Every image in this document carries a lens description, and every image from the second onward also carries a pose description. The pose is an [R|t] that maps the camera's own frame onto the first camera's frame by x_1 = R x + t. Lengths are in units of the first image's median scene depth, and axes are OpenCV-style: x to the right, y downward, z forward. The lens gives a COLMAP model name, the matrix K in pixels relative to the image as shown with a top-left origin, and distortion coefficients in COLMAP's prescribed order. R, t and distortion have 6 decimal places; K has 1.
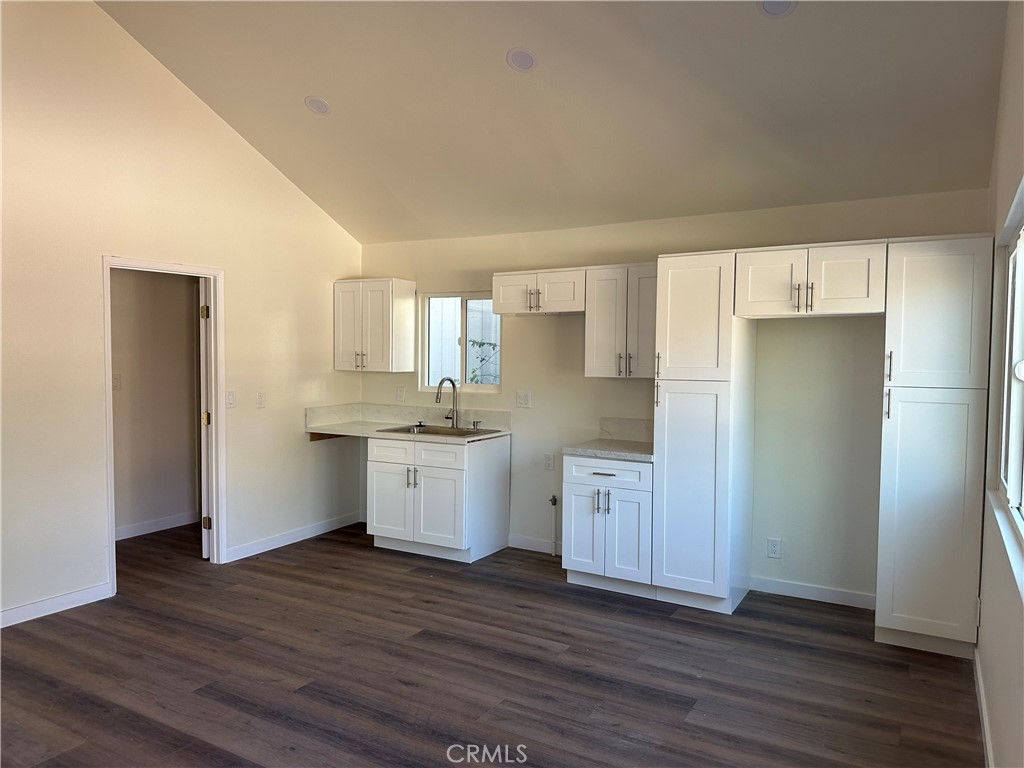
lens RADIAL K [[731.1, 0, 518.6], [0, 731.1, 382.5], [0, 0, 1]] dist [0.008959, -0.017996]
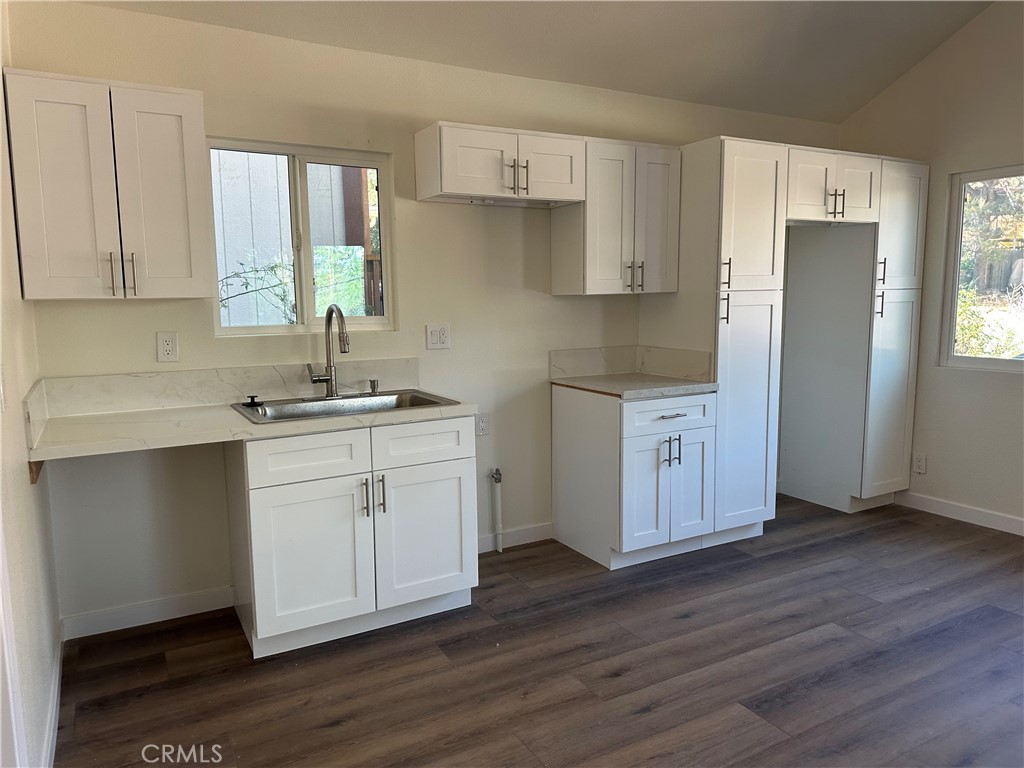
lens RADIAL K [[731.1, 0, 518.2], [0, 731.1, 388.4], [0, 0, 1]] dist [0.008959, -0.017996]
pose [[0.493097, -0.133472, 0.859674, -0.655750], [0.046805, 0.990800, 0.126984, -0.010873], [-0.868714, -0.022378, 0.494808, 0.790510]]
